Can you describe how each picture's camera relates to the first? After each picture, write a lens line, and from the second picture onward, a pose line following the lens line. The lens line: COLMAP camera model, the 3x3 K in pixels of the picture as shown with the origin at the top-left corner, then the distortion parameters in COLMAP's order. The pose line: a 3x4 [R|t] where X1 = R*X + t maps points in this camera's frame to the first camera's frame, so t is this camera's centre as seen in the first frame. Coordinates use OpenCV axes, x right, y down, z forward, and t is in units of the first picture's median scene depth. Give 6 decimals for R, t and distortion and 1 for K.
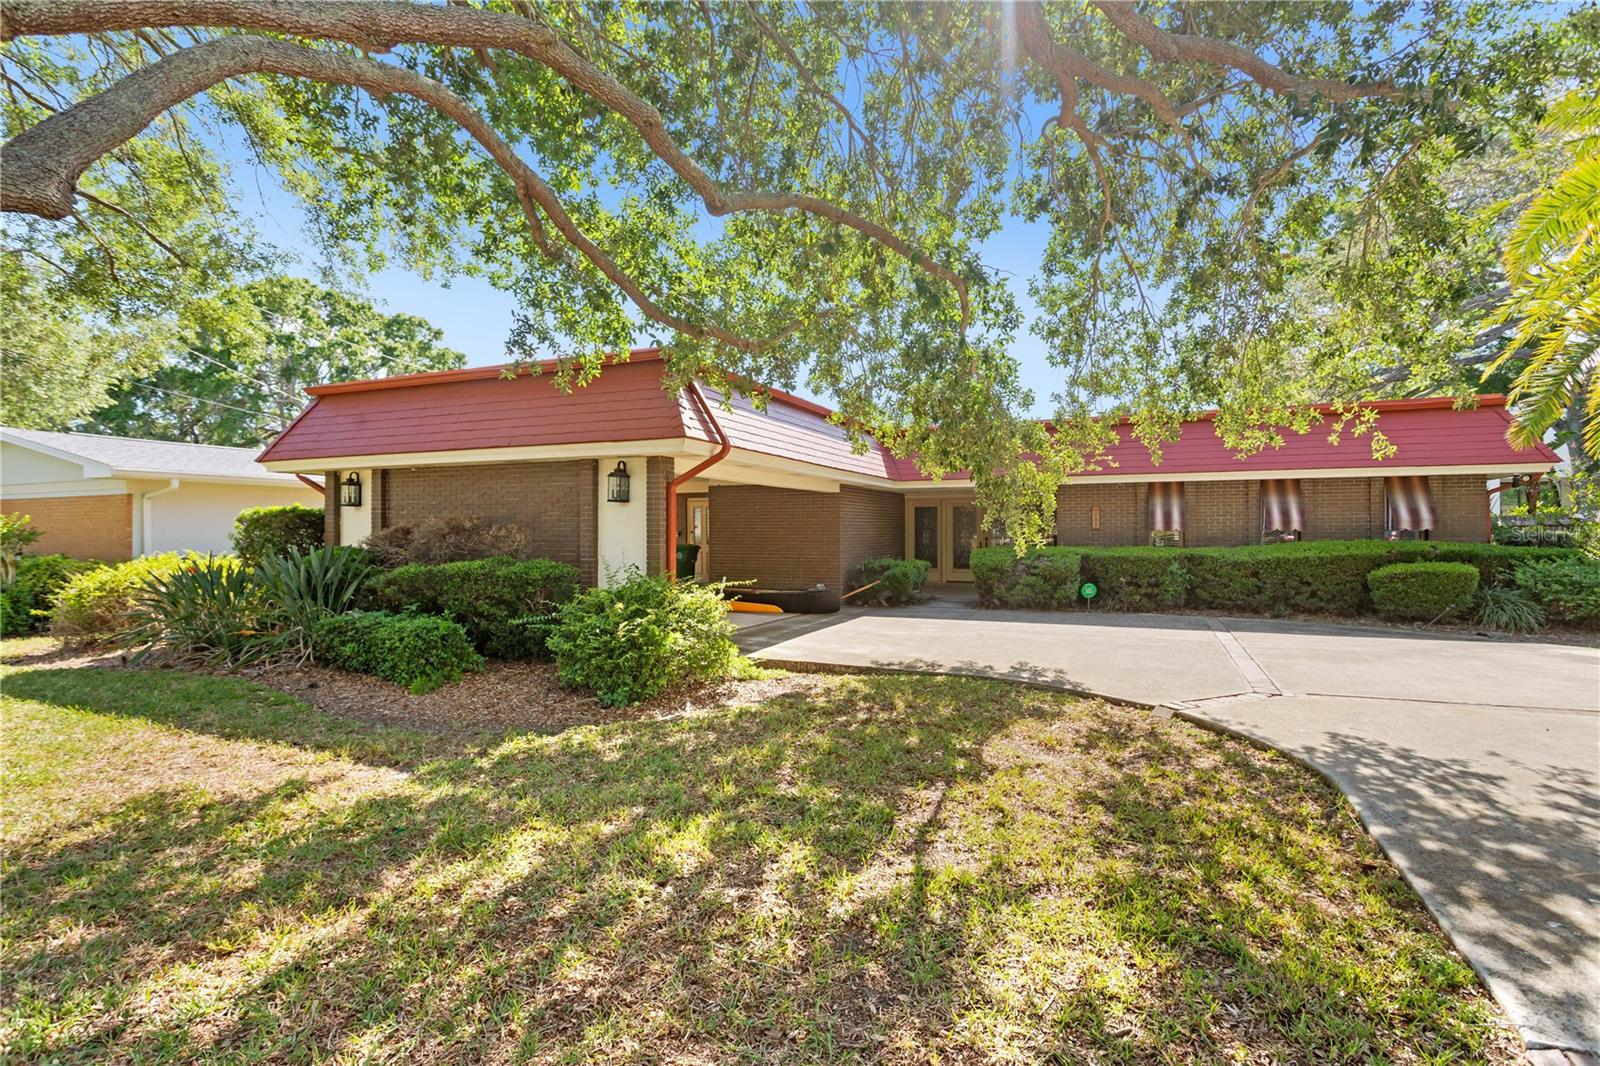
lens RADIAL K [[796.3, 0, 799.7], [0, 796.3, 530.7], [0, 0, 1]] dist [-0.016156, 0.008011]
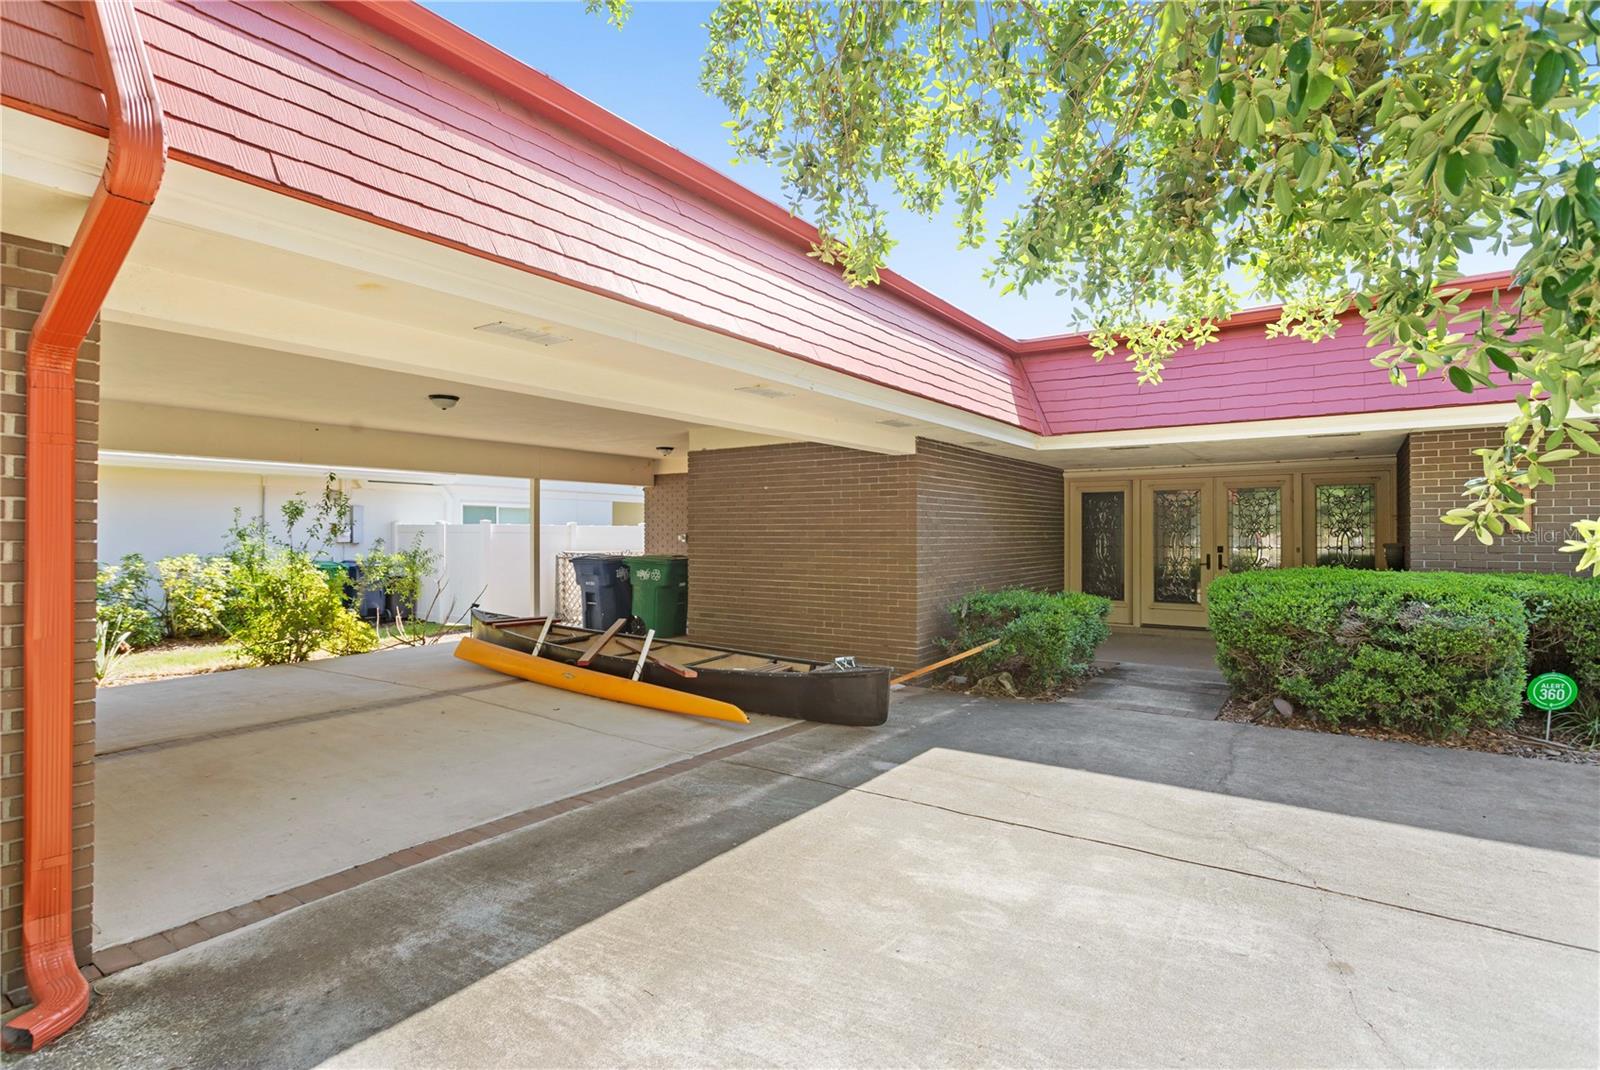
lens RADIAL K [[796.3, 0, 800.8], [0, 796.3, 535.1], [0, 0, 1]] dist [-0.016156, 0.008011]
pose [[0.978874, 0.002900, -0.204445, 0.081123], [-0.003326, 0.999993, -0.001742, 0.001840], [0.204439, 0.002385, 0.978876, 0.511461]]
